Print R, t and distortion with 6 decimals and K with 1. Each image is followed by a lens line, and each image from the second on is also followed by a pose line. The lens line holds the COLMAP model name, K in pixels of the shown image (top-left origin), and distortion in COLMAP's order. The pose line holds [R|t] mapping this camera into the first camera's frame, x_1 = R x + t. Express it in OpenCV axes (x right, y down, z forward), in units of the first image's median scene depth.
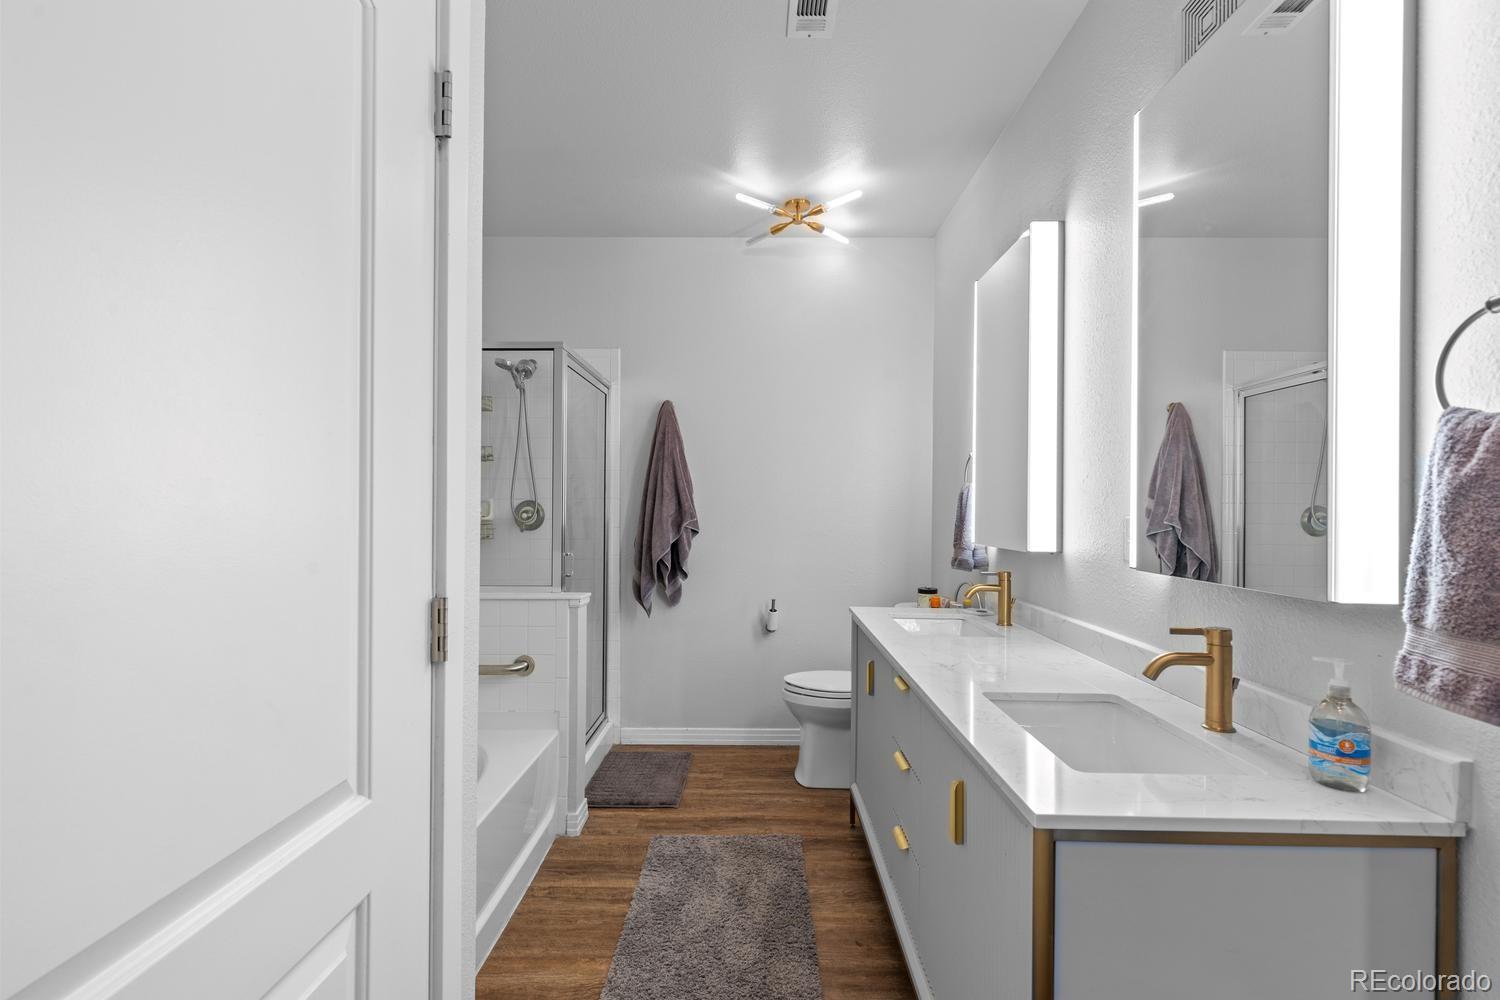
lens RADIAL K [[674.8, 0, 750.1], [0, 674.8, 505.2], [0, 0, 1]] dist [0.005960, -0.001719]
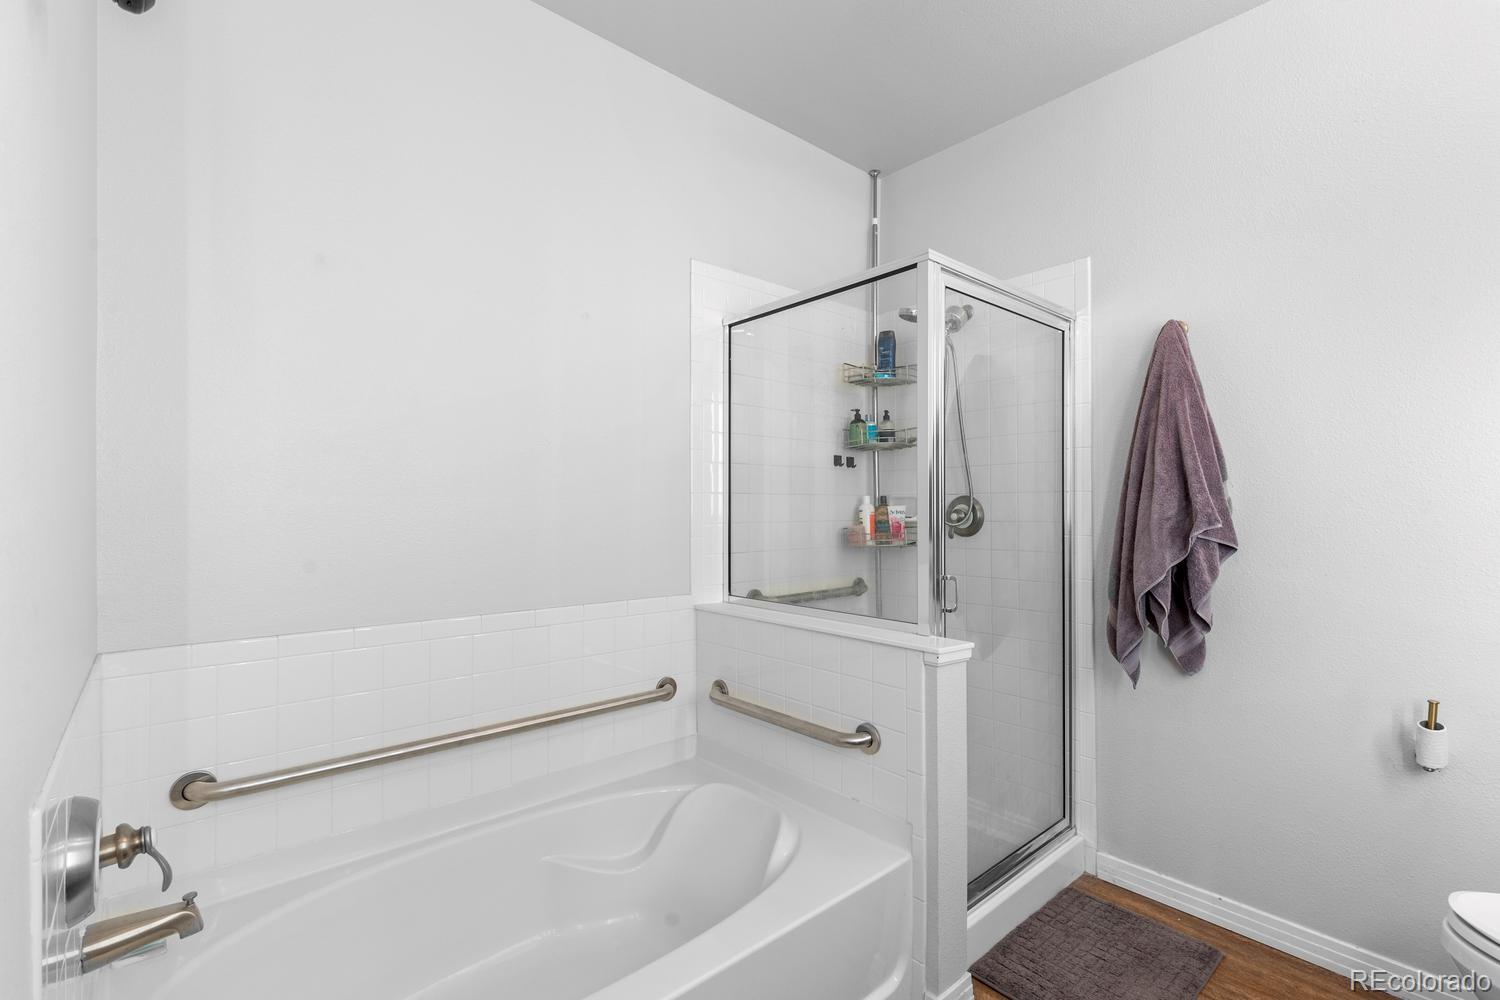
lens RADIAL K [[674.8, 0, 747.5], [0, 674.8, 501.4], [0, 0, 1]] dist [0.005960, -0.001719]
pose [[0.664706, -0.009588, -0.747043, 0.071575], [0.008761, 0.999949, -0.005038, 0.000939], [0.747053, -0.003196, 0.664756, 0.343992]]
